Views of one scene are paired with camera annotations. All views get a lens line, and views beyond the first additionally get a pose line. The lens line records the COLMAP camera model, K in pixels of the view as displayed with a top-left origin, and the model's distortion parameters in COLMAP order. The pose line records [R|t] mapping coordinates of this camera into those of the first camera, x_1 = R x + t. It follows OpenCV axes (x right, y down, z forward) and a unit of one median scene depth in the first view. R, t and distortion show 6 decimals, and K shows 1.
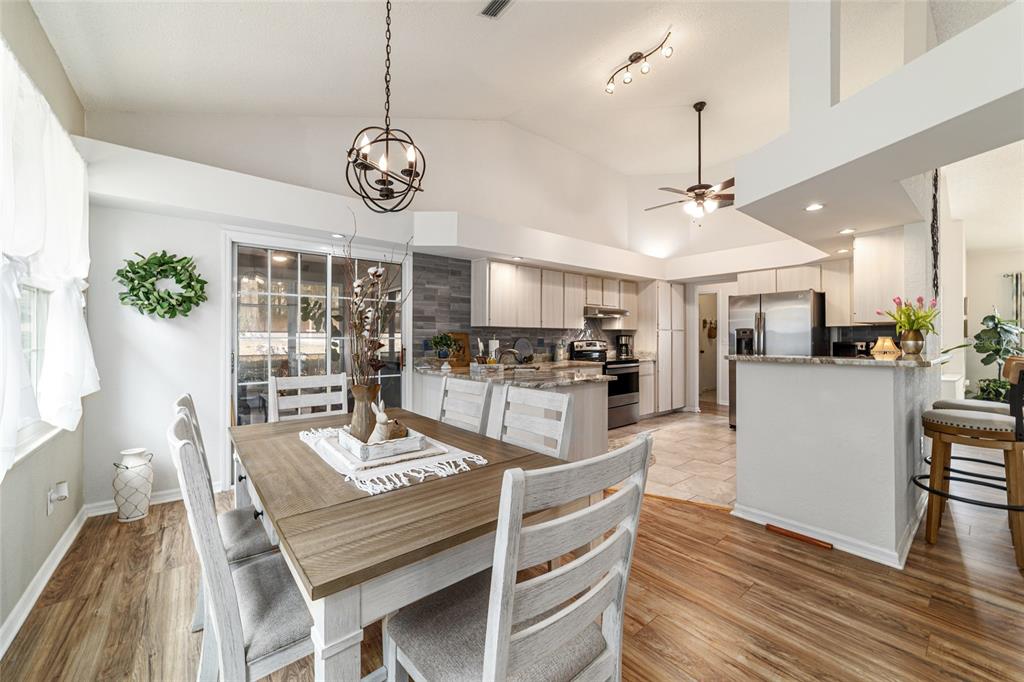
lens RADIAL K [[394.3, 0, 507.3], [0, 394.3, 336.0], [0, 0, 1]] dist [-0.011986, 0.005811]
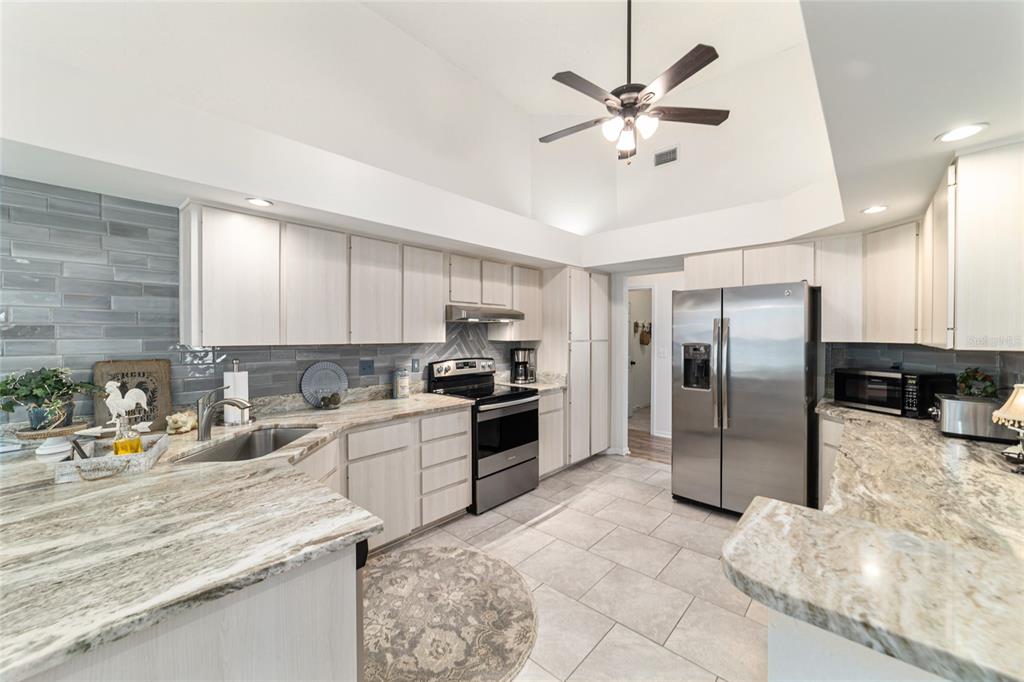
lens RADIAL K [[394.3, 0, 509.7], [0, 394.3, 339.8], [0, 0, 1]] dist [-0.011986, 0.005811]
pose [[0.988251, -0.002529, 0.152821, 0.202563], [-0.000606, 0.999790, 0.020462, -0.035092], [-0.152841, -0.020314, 0.988042, 0.402120]]
